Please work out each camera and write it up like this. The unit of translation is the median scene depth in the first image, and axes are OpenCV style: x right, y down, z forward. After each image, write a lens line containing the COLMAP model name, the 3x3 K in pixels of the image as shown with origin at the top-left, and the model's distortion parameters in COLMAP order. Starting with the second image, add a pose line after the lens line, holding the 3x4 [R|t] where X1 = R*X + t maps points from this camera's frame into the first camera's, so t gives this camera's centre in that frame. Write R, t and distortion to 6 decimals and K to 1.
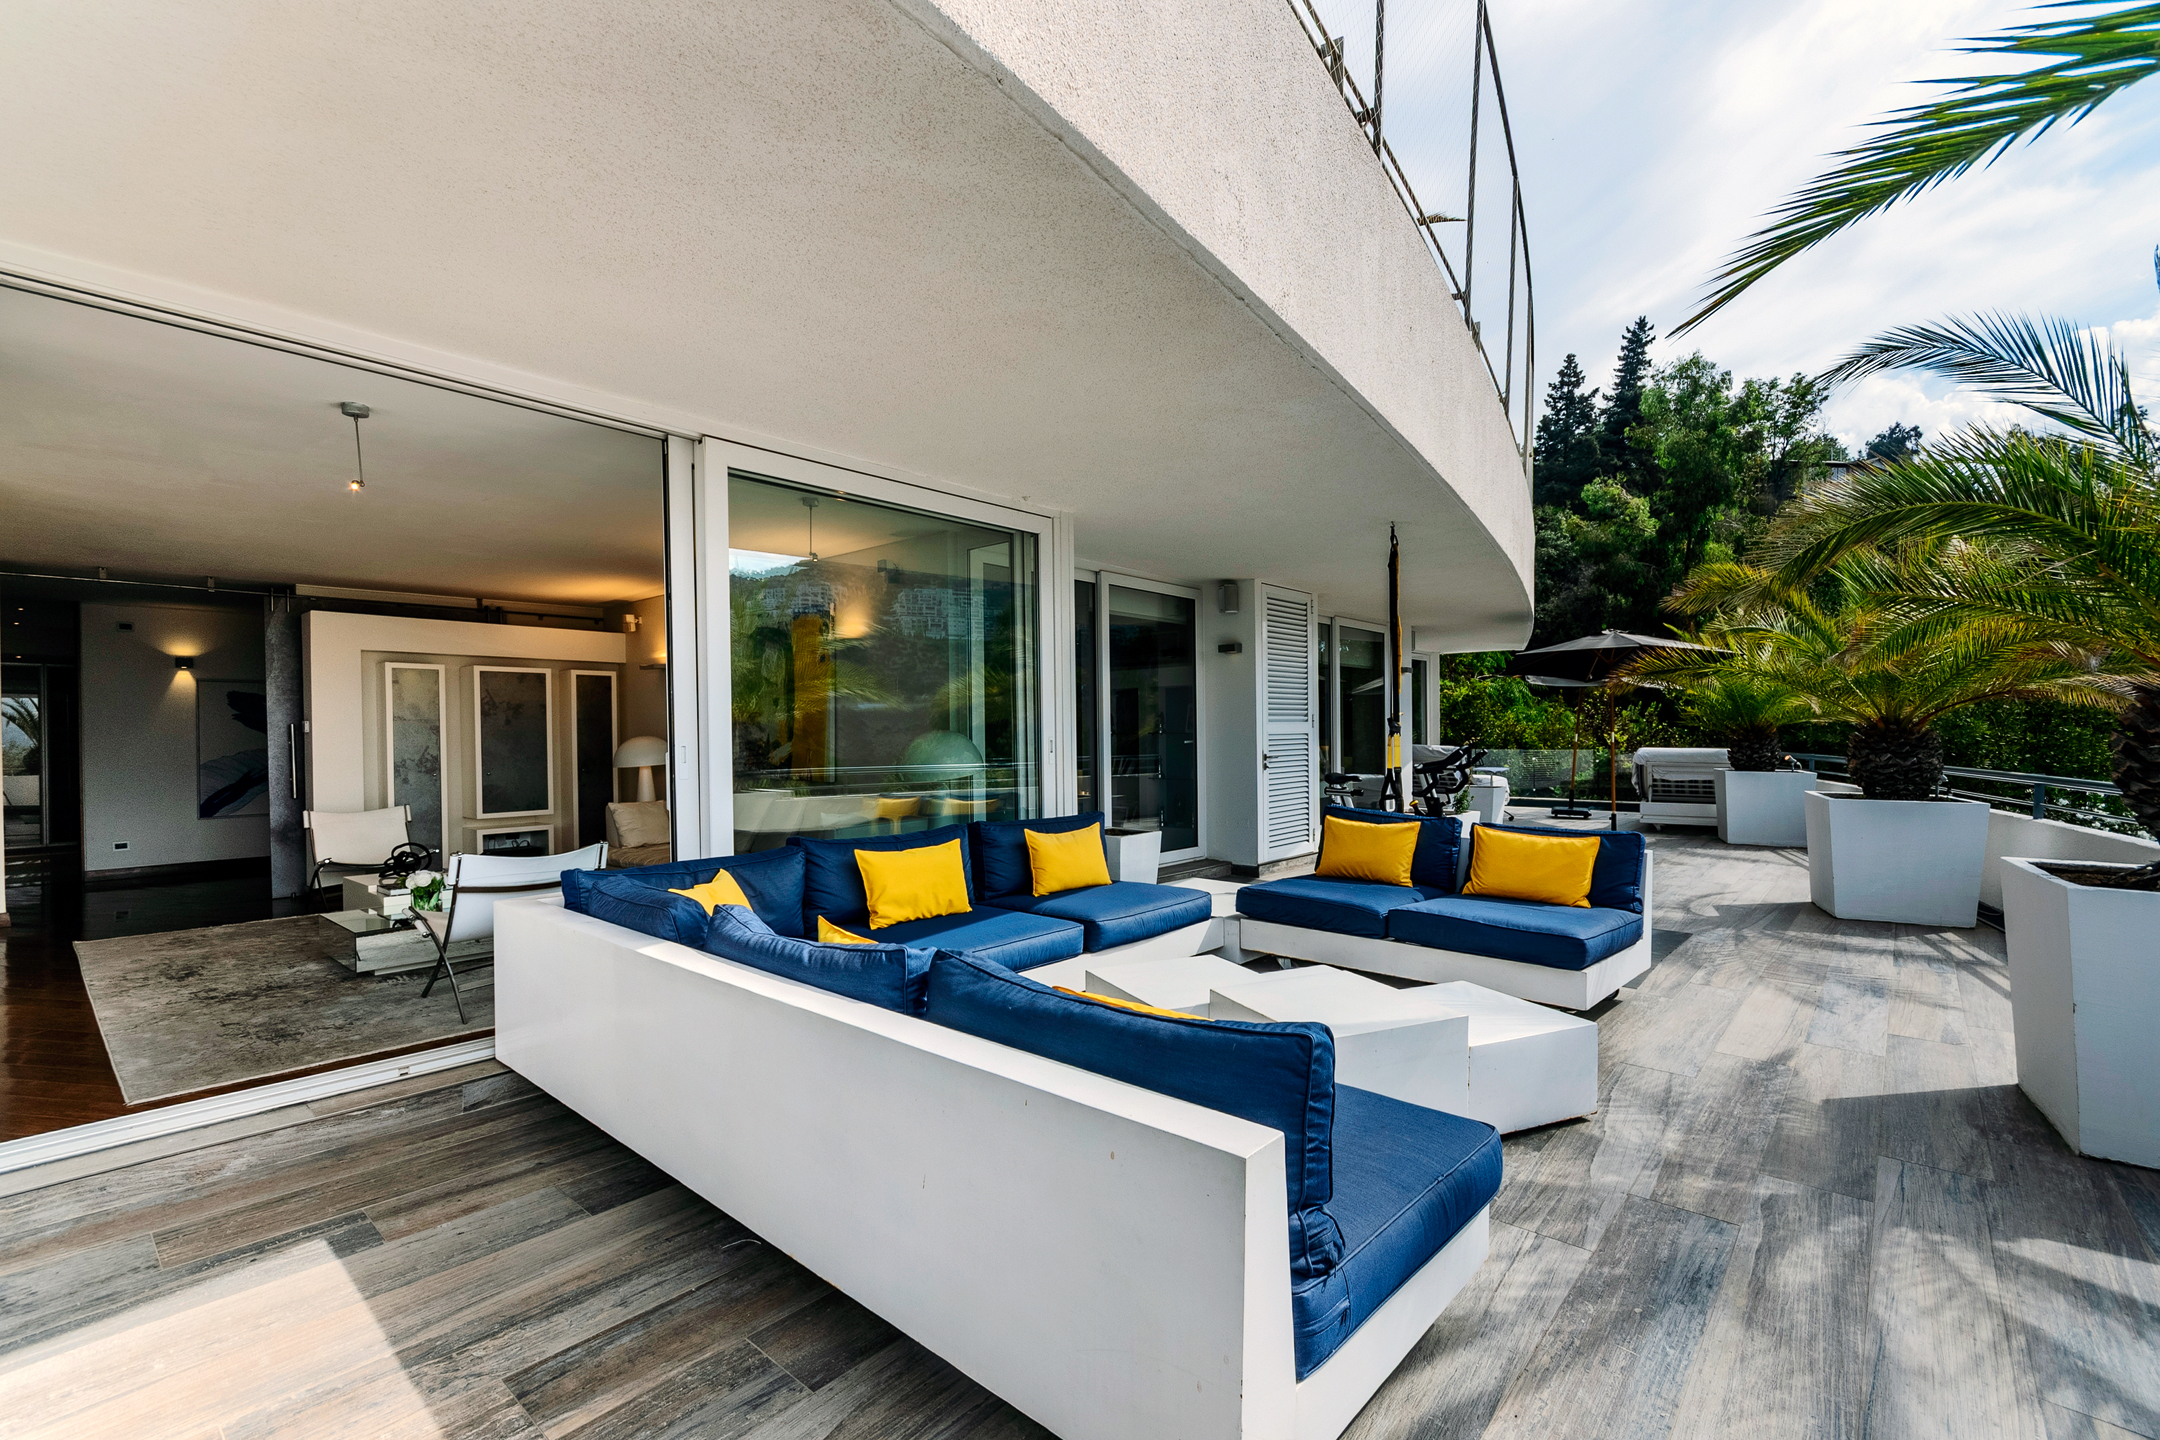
lens RADIAL K [[952.4, 0, 1090.0], [0, 952.4, 754.3], [0, 0, 1]] dist [0.004700, 0.001043]
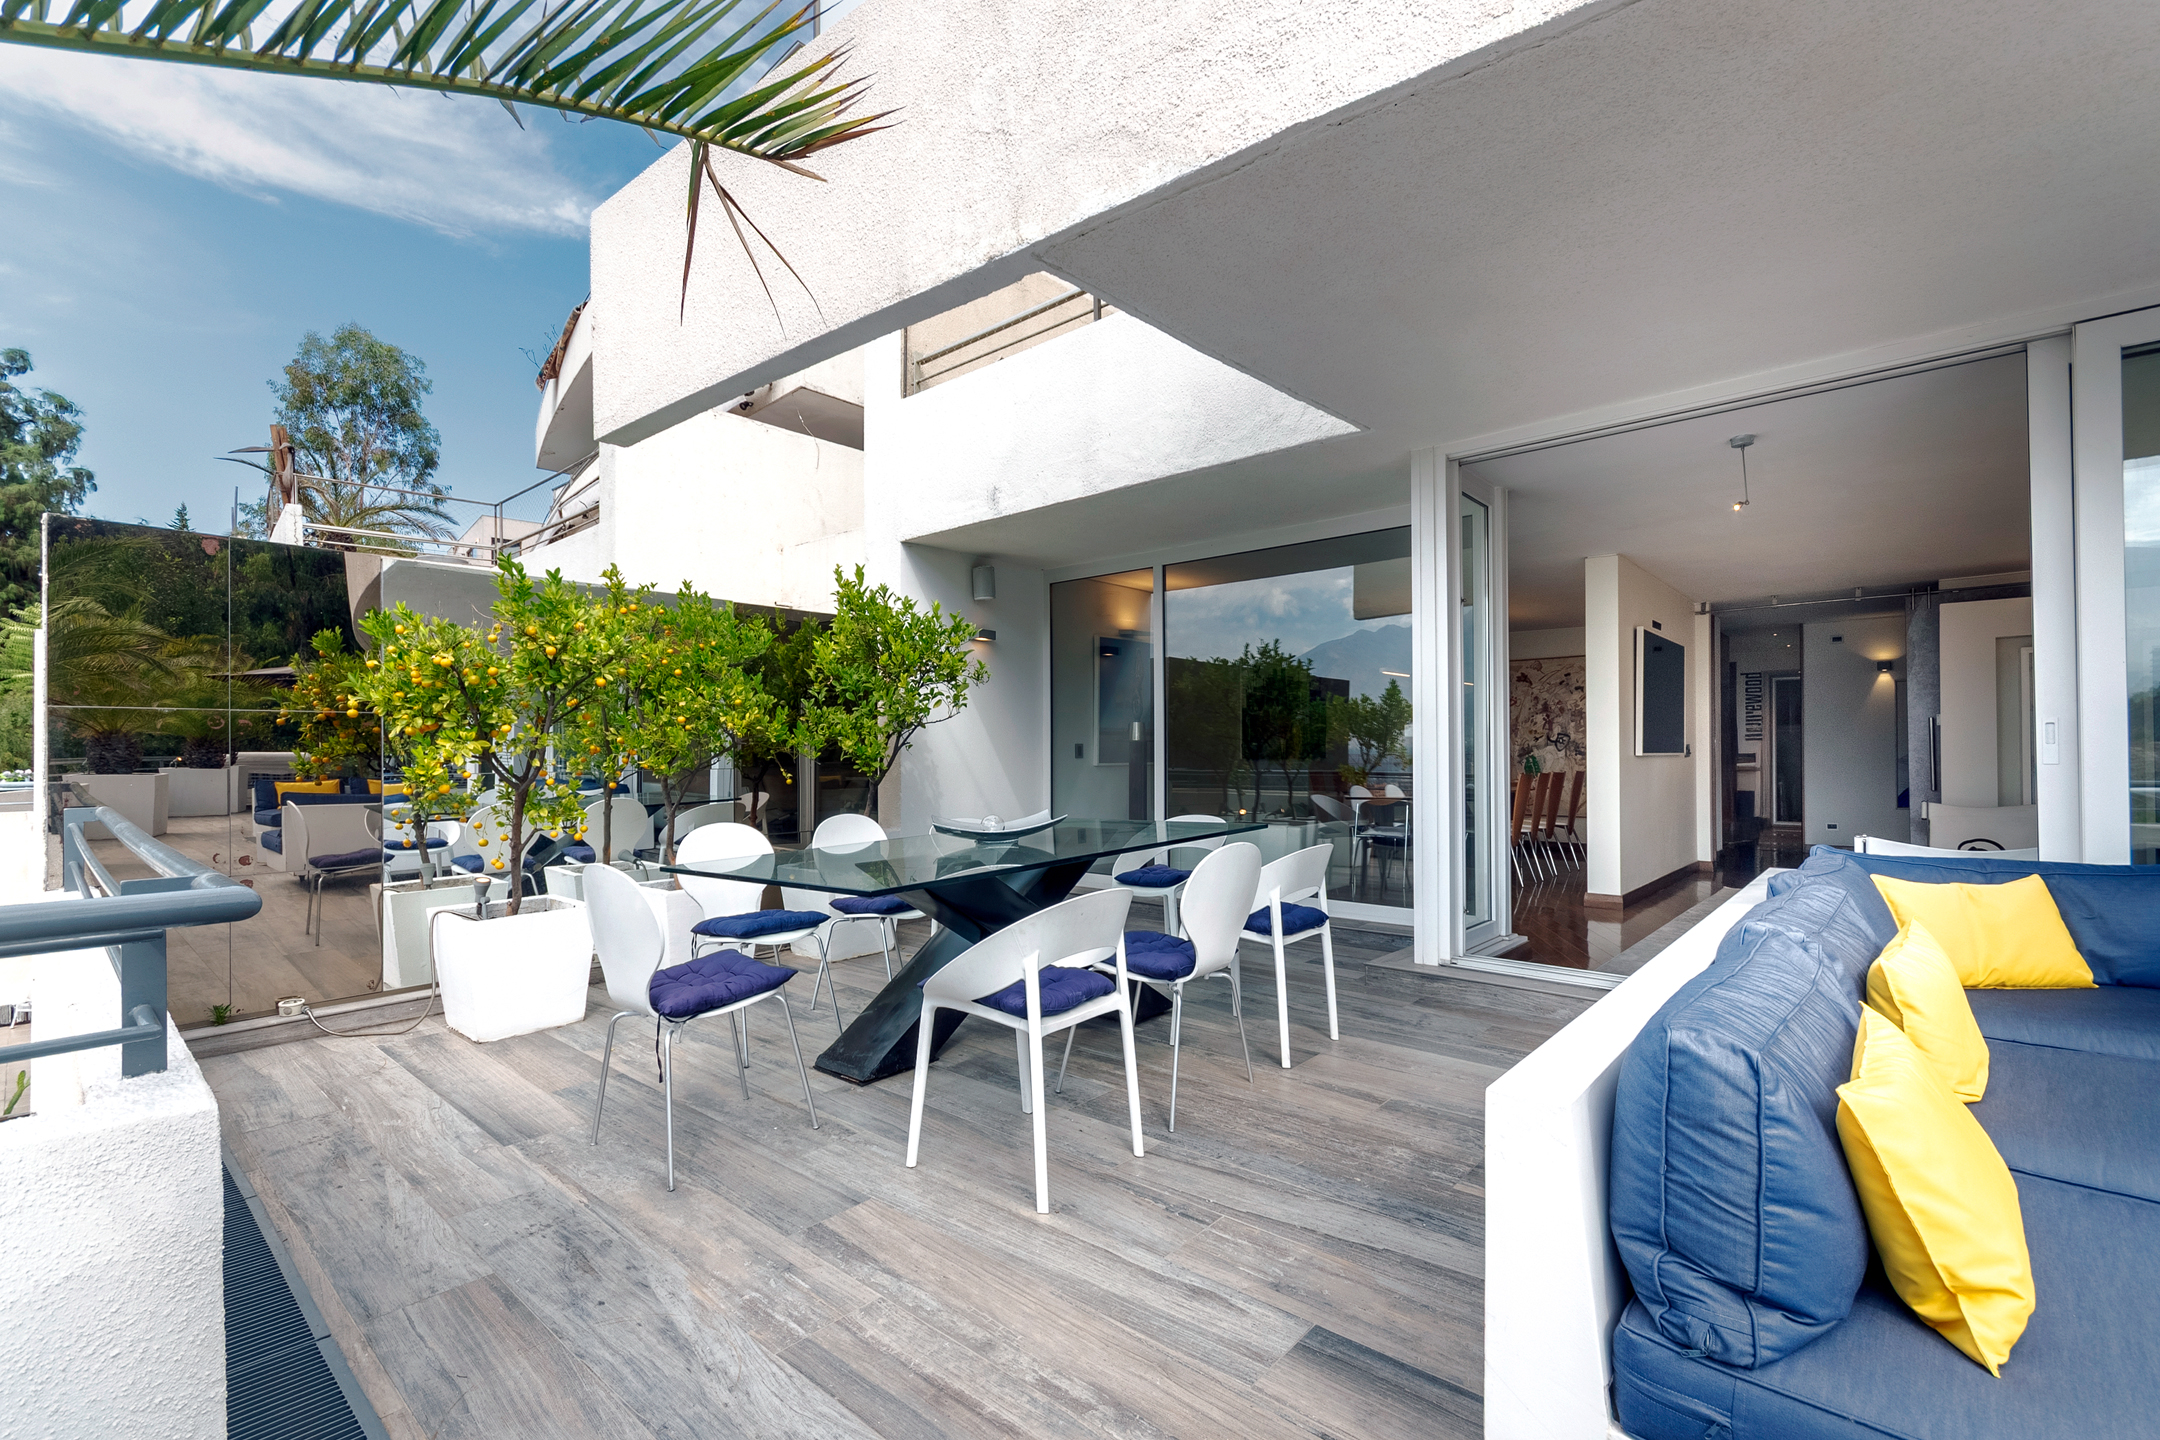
lens RADIAL K [[952.4, 0, 1076.2], [0, 952.4, 742.4], [0, 0, 1]] dist [0.004700, 0.001043]
pose [[-0.007213, -0.006240, -0.999955, 0.183801], [-0.010809, 0.999923, -0.006162, 0.011753], [0.999916, 0.010764, -0.007280, 0.087476]]
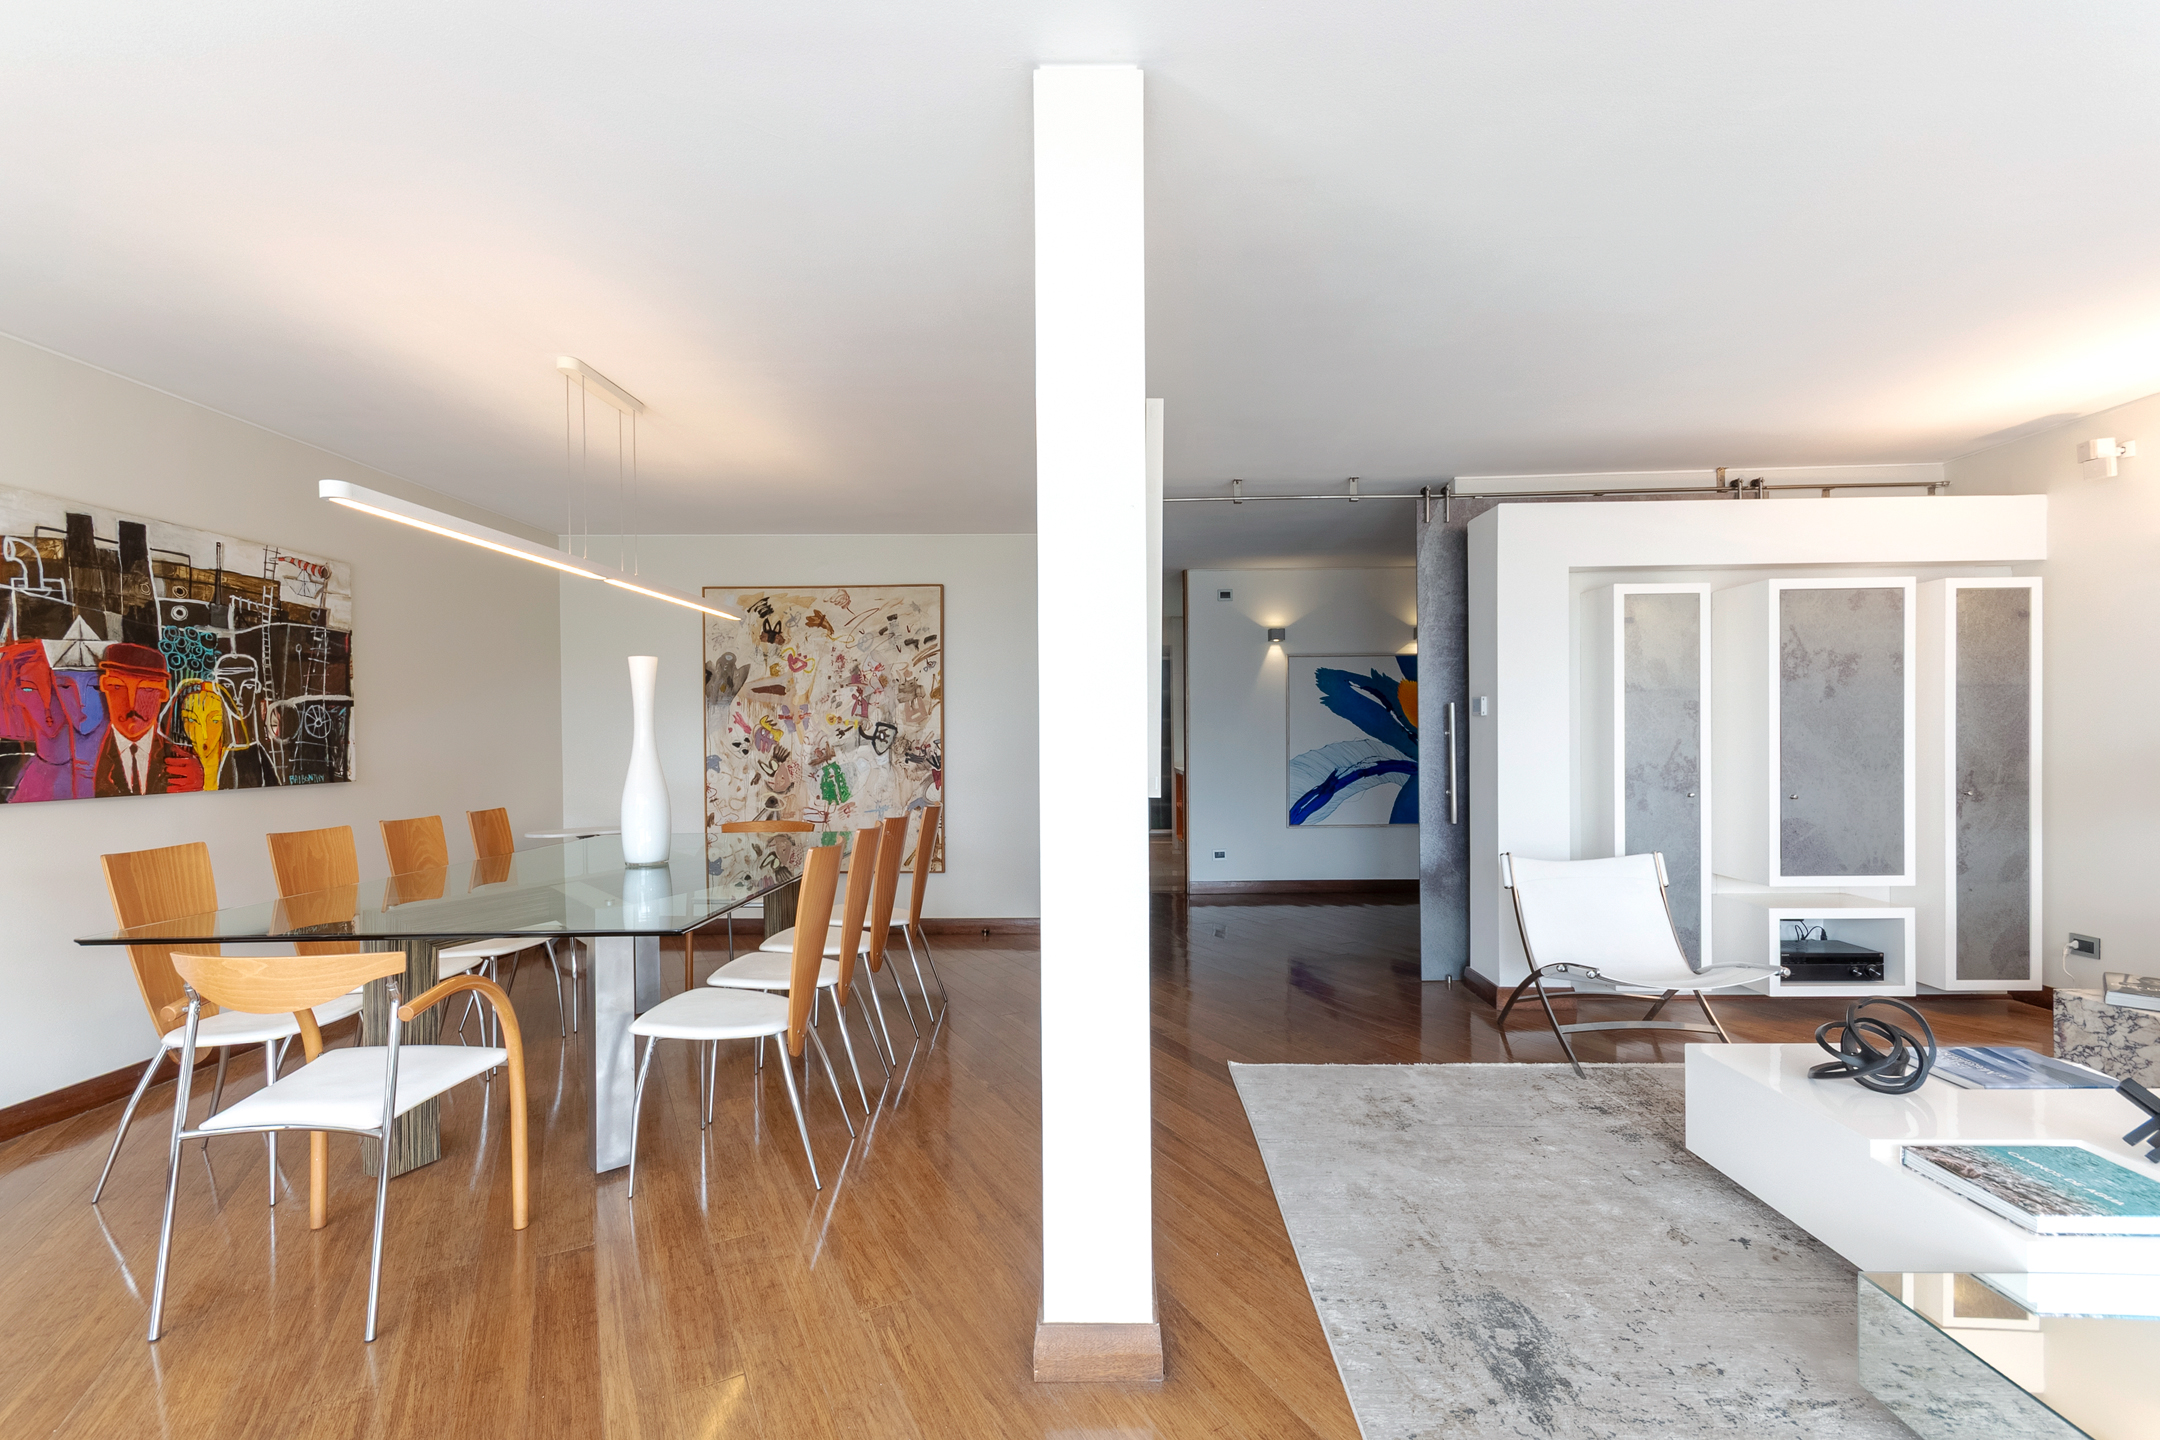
lens RADIAL K [[952.4, 0, 1067.3], [0, 952.4, 725.9], [0, 0, 1]] dist [0.004700, 0.001043]
pose [[0.633342, -0.003617, -0.773864, -0.489979], [-0.009851, 0.999870, -0.012735, -0.006152], [0.773810, 0.015689, 0.633224, 0.398401]]
